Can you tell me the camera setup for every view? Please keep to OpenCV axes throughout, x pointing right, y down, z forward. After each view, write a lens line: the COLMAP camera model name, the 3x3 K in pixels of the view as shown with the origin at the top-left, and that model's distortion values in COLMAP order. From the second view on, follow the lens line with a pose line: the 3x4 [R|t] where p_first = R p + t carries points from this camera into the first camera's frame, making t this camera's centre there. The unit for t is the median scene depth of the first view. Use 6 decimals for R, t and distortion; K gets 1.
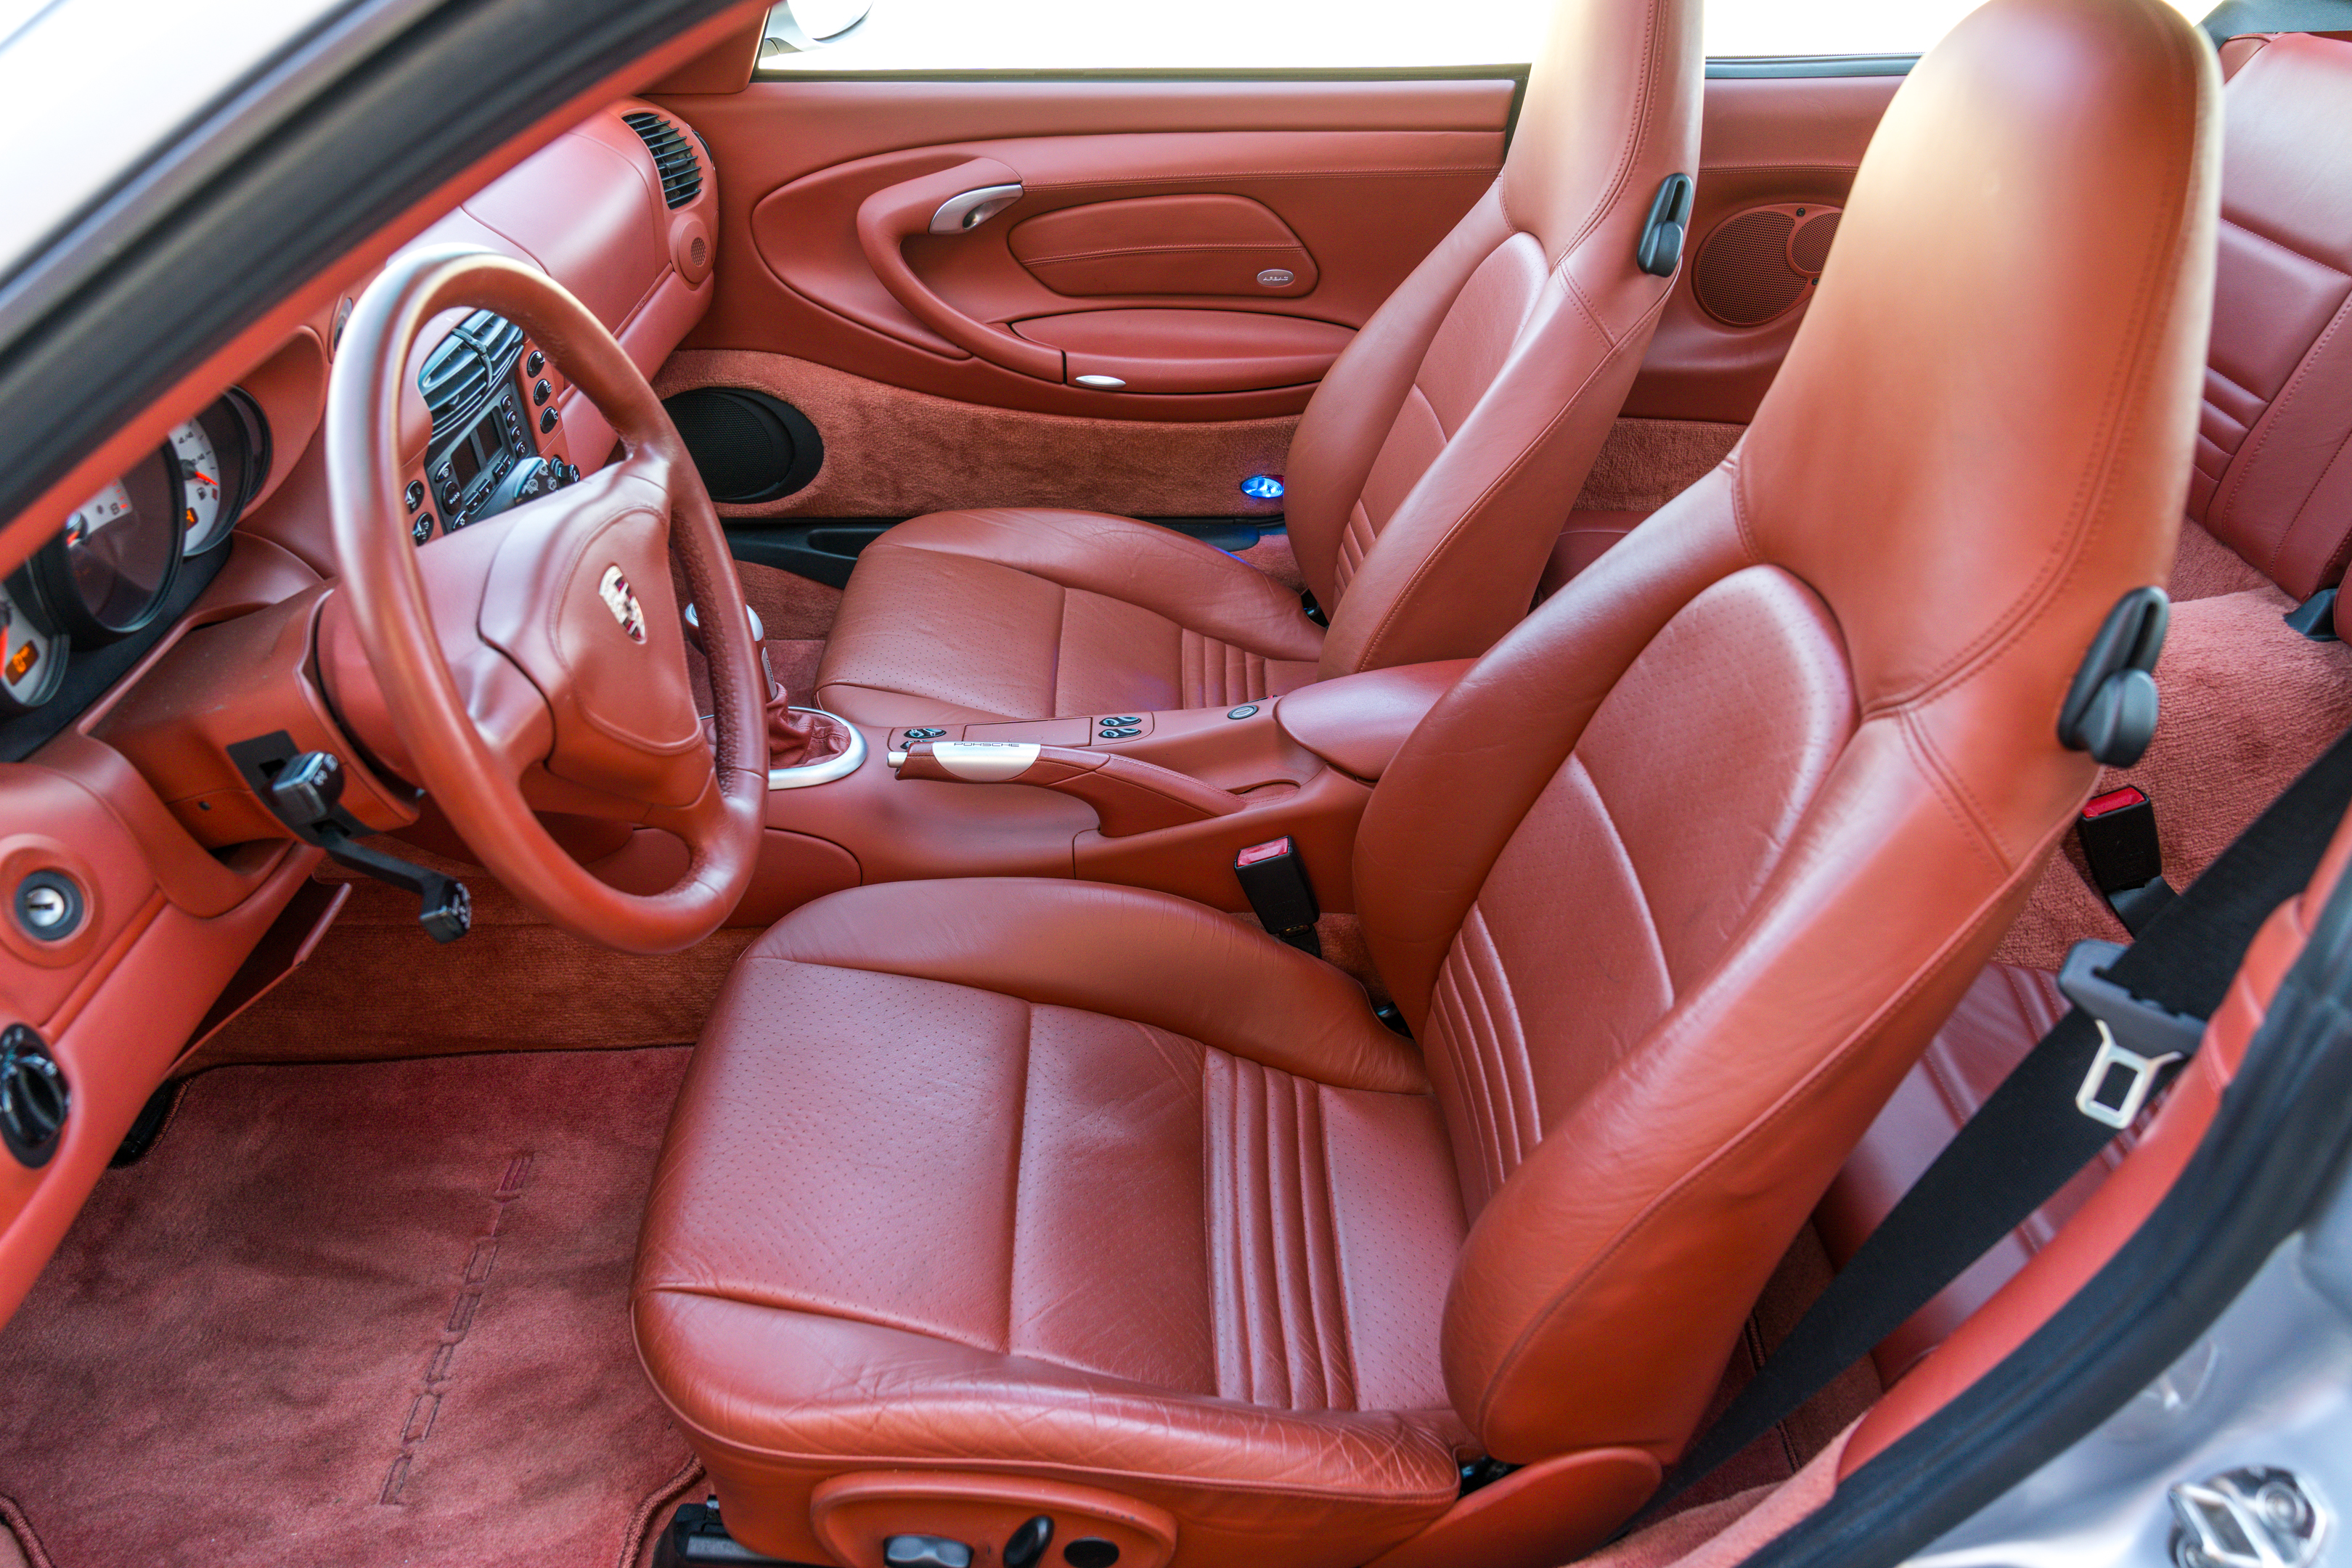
lens RADIAL K [[1586.1, 0, 1168.5], [0, 1586.1, 775.7], [0, 0, 1]] dist [-0.019271, 0.014520]
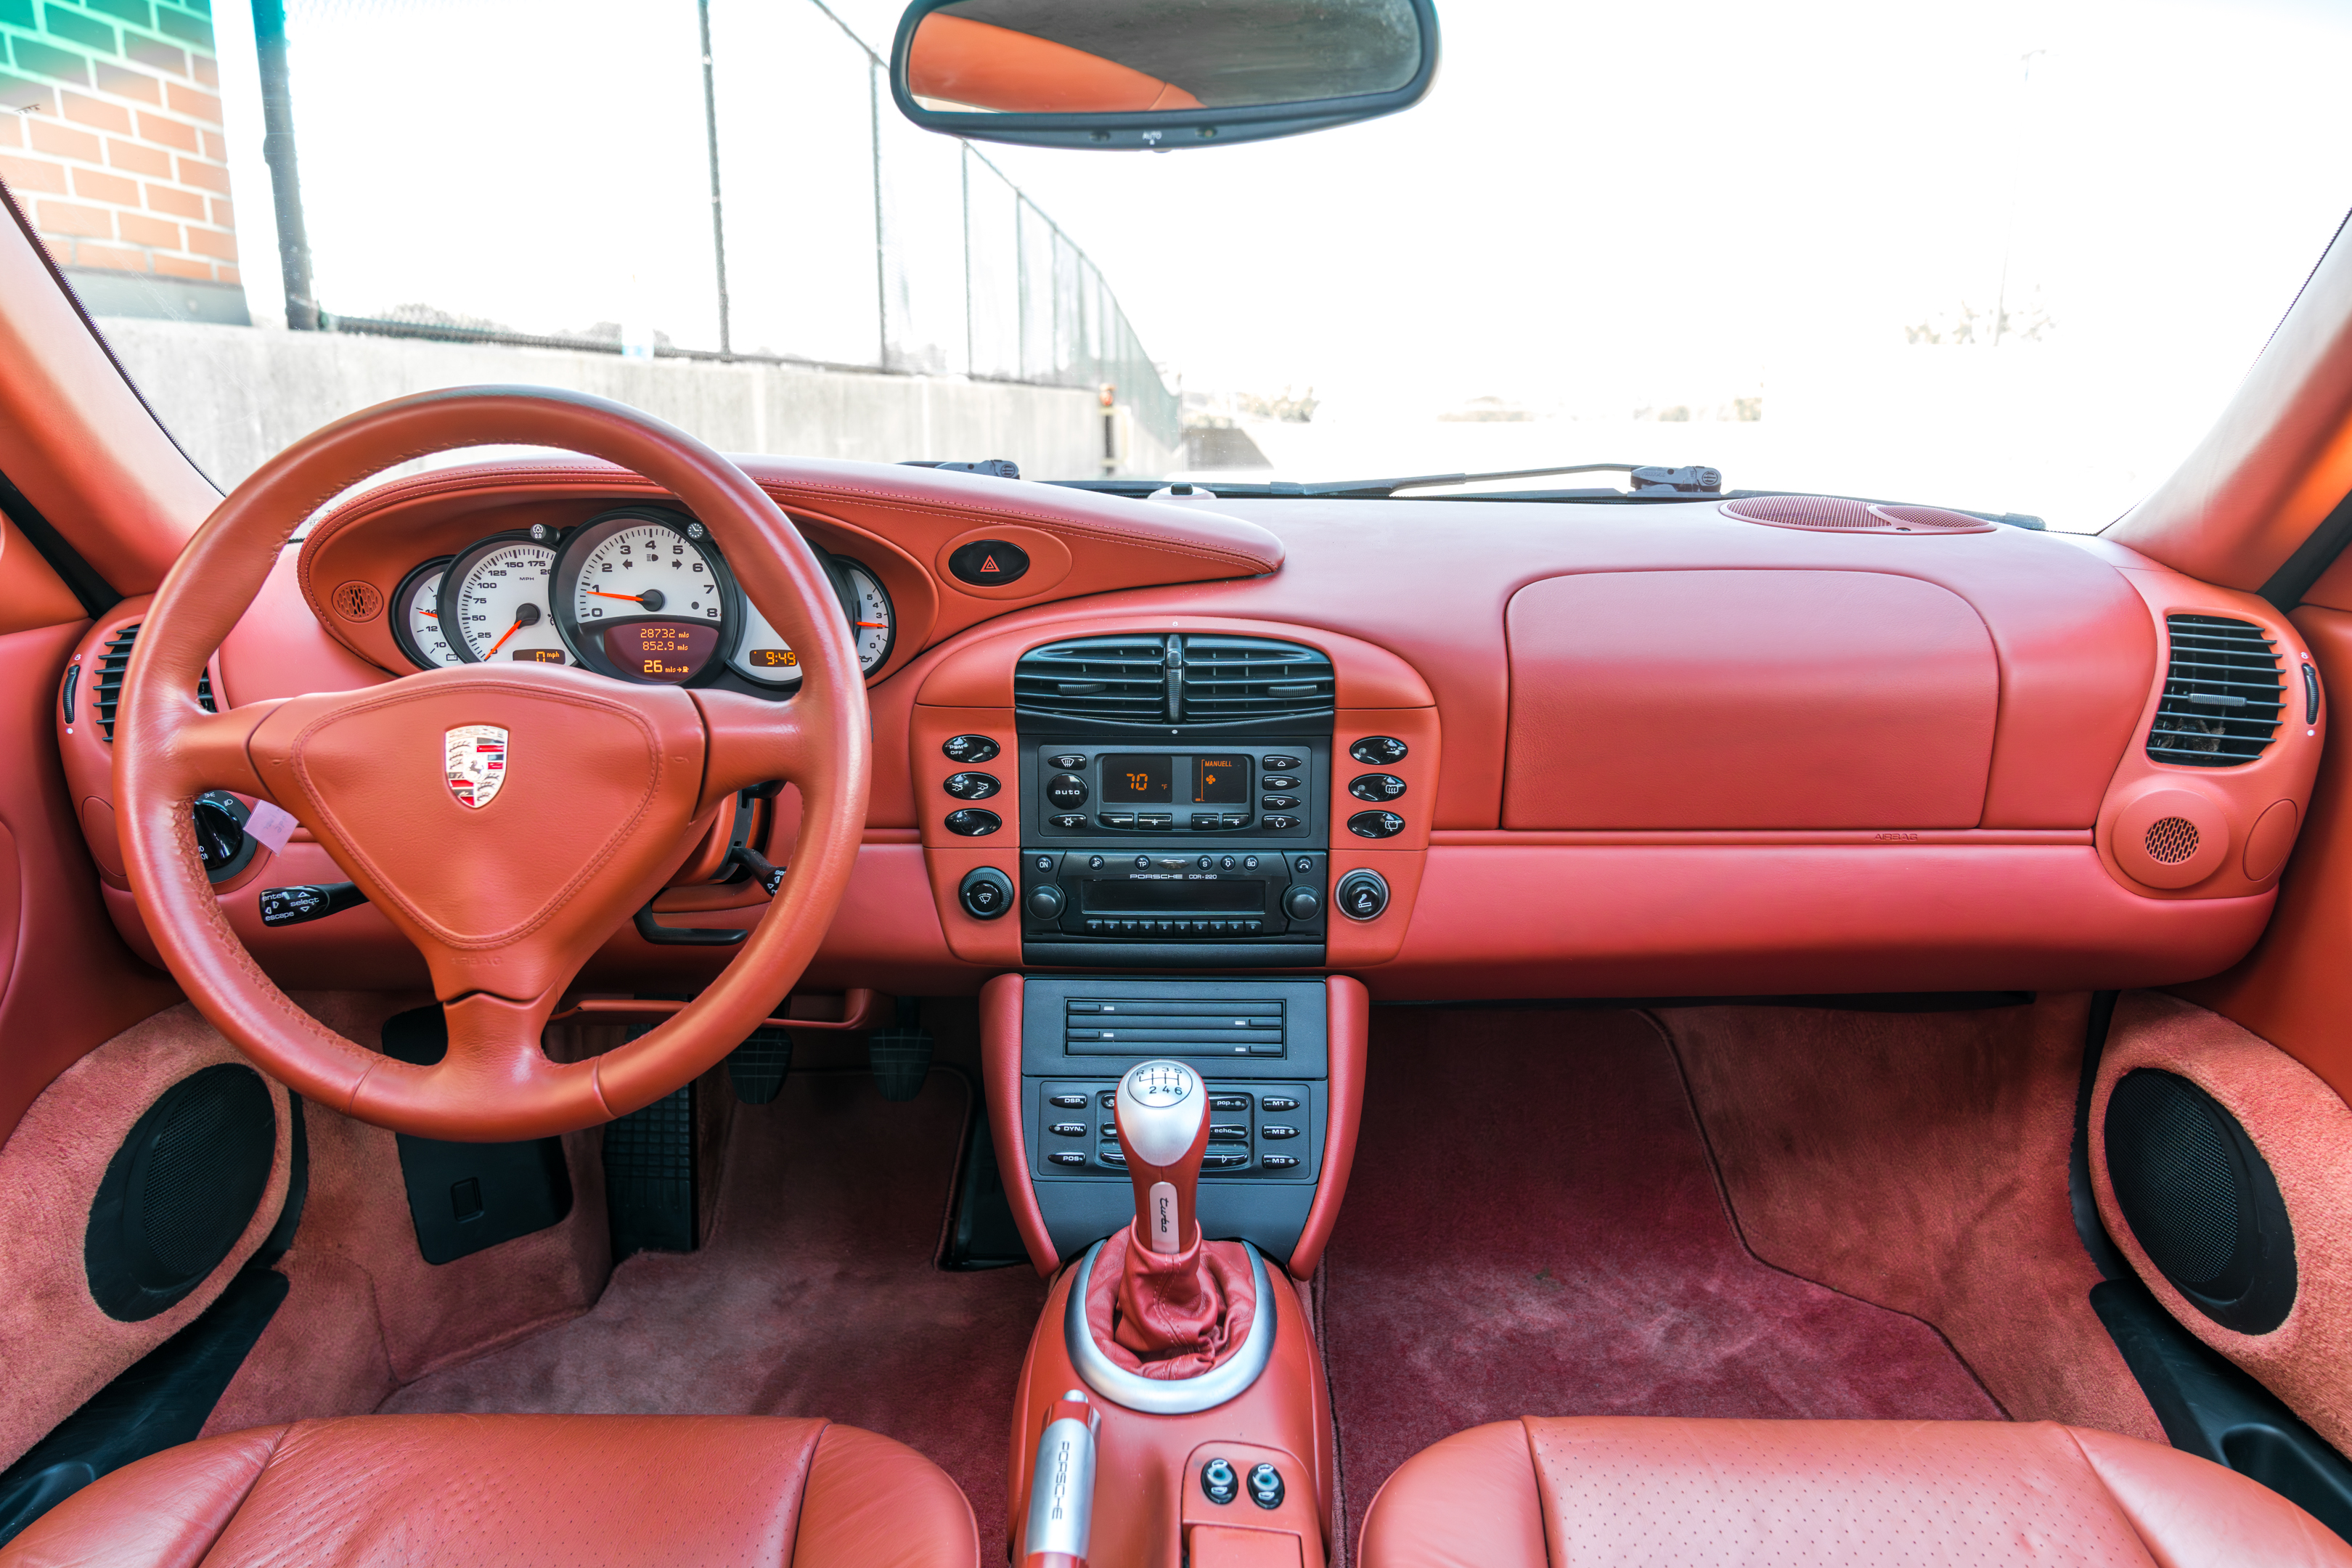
lens RADIAL K [[1649.6, 0, 1174.7], [0, 1649.6, 780.5], [0, 0, 1]] dist [-0.012674, -0.001614]
pose [[-0.034990, 0.219886, -0.974898, 0.275821], [-0.564963, 0.800313, 0.200786, -0.250077], [0.824374, 0.557807, 0.096225, 0.599084]]
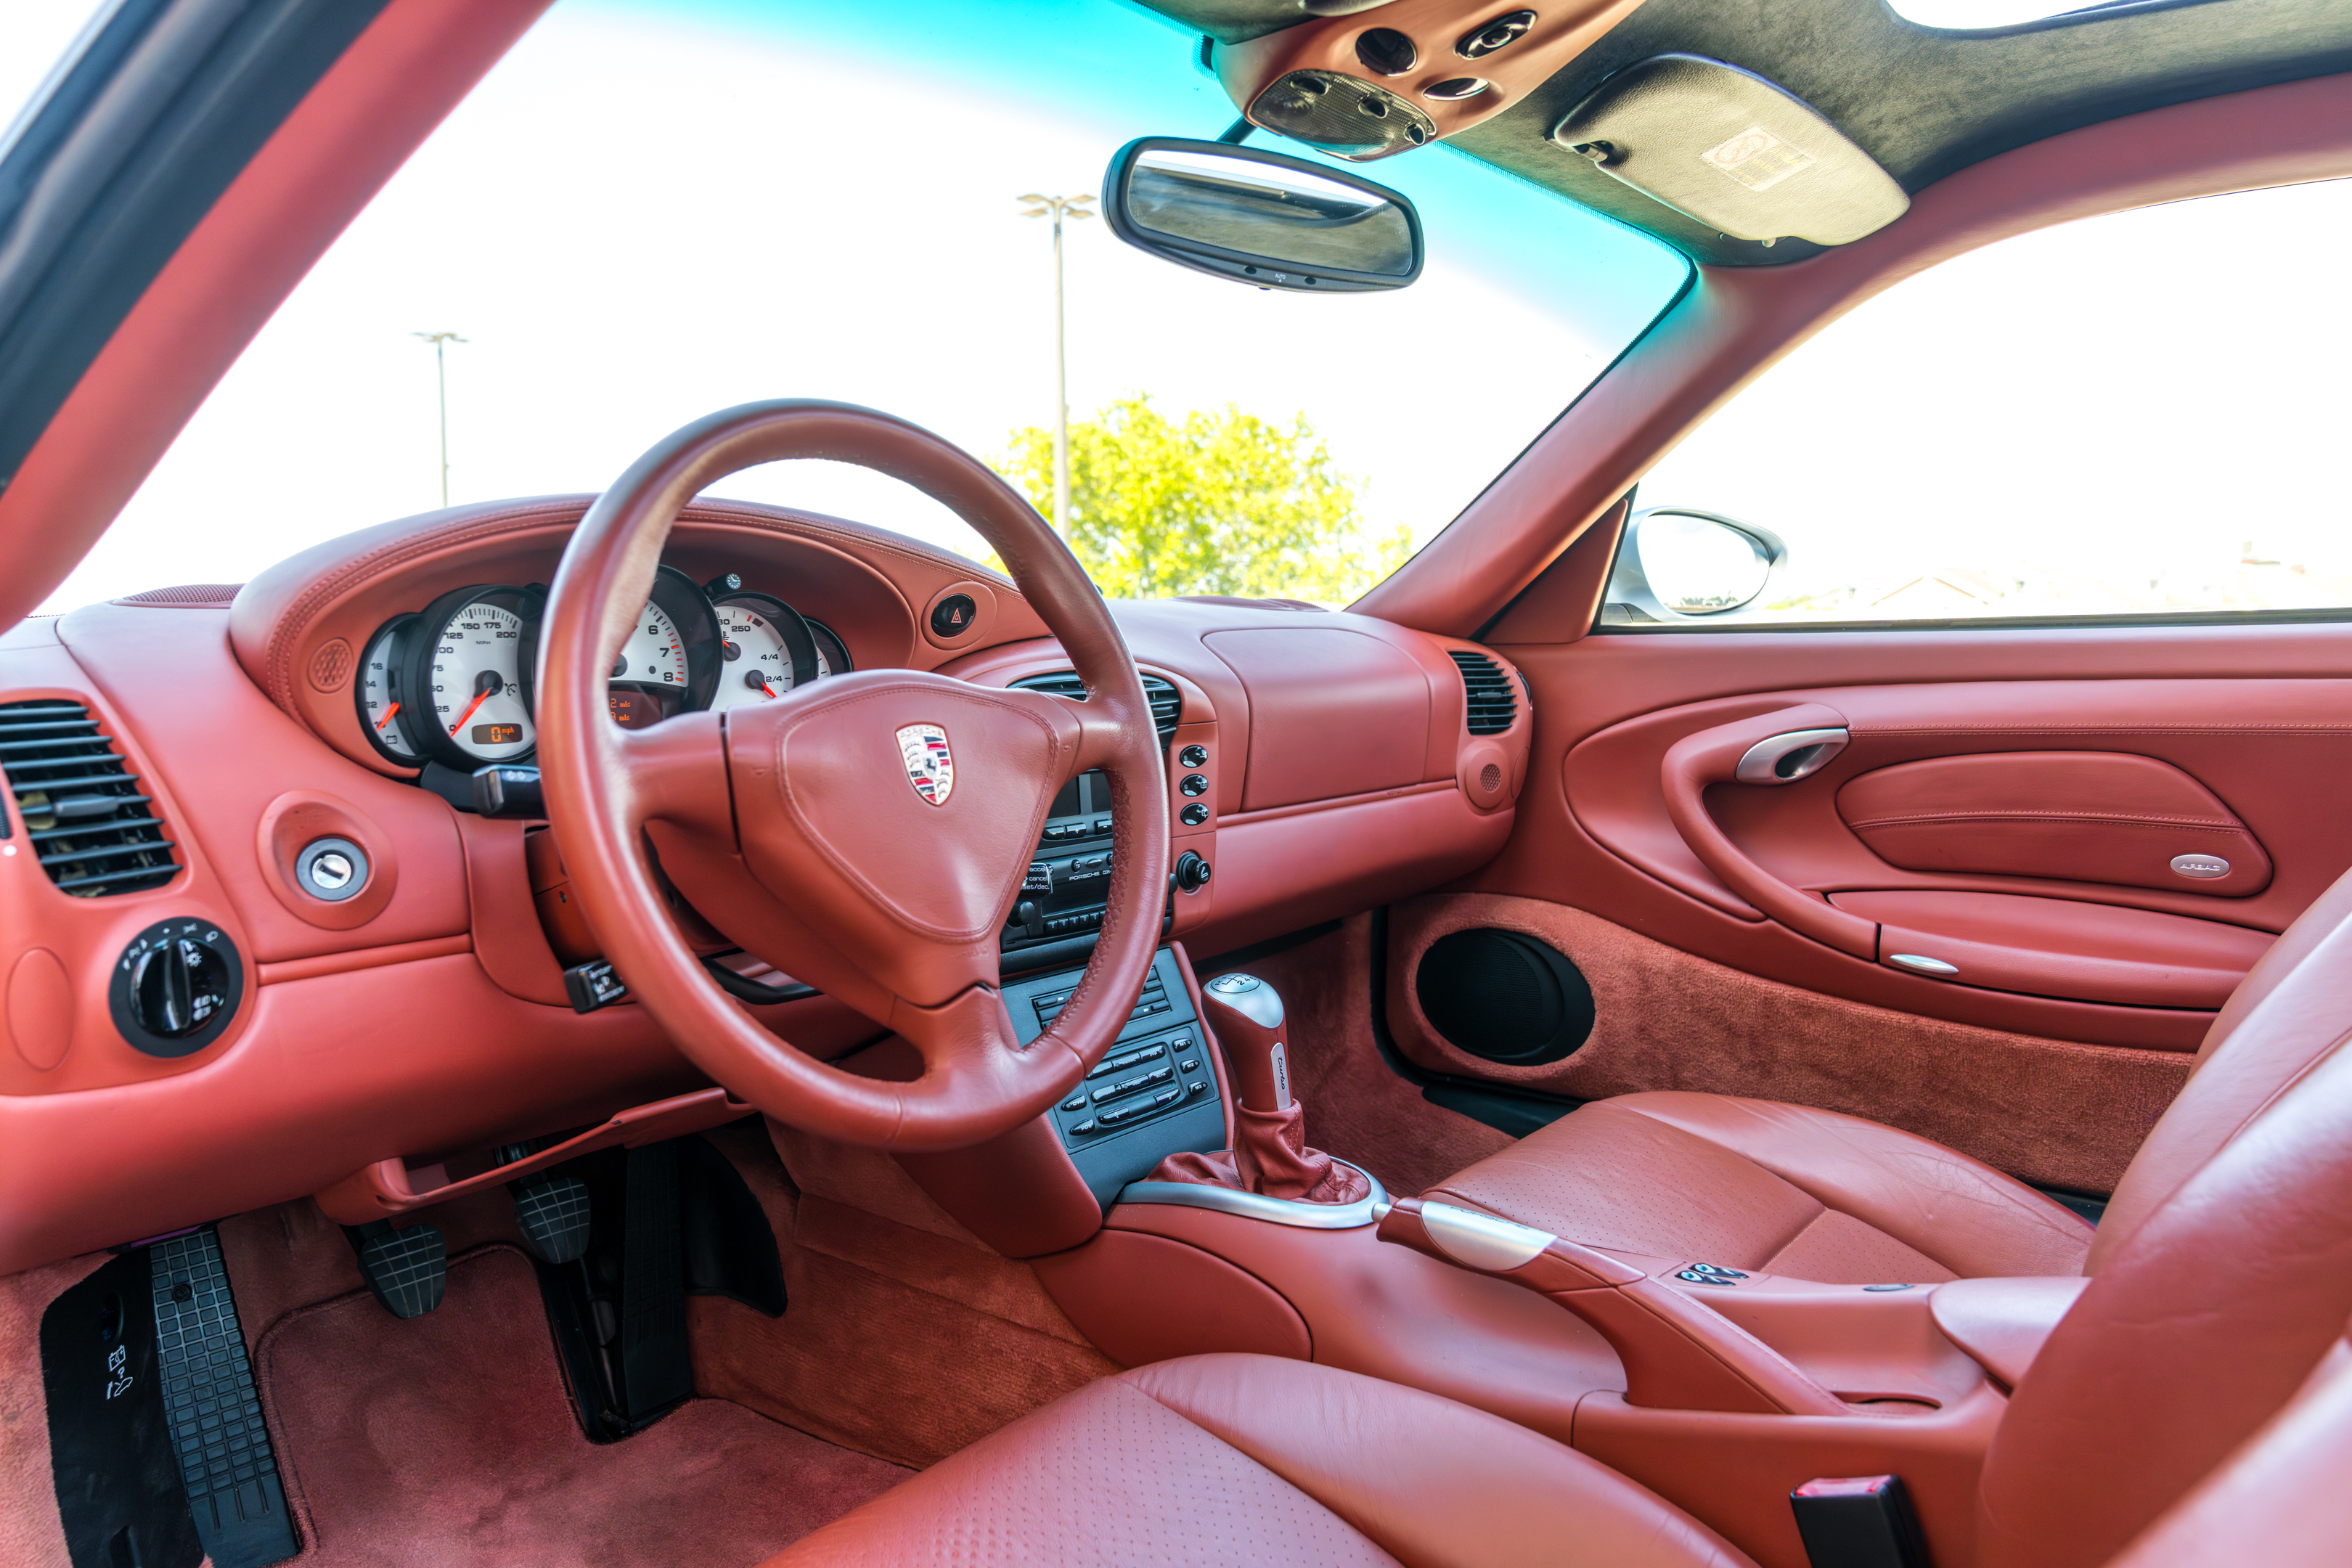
lens RADIAL K [[1586.1, 0, 1180.4], [0, 1586.1, 785.2], [0, 0, 1]] dist [-0.019271, 0.014520]
pose [[0.768548, 0.044770, -0.638223, 0.171728], [-0.350115, 0.864359, -0.360975, 0.088844], [0.535493, 0.500878, 0.679976, 0.220123]]
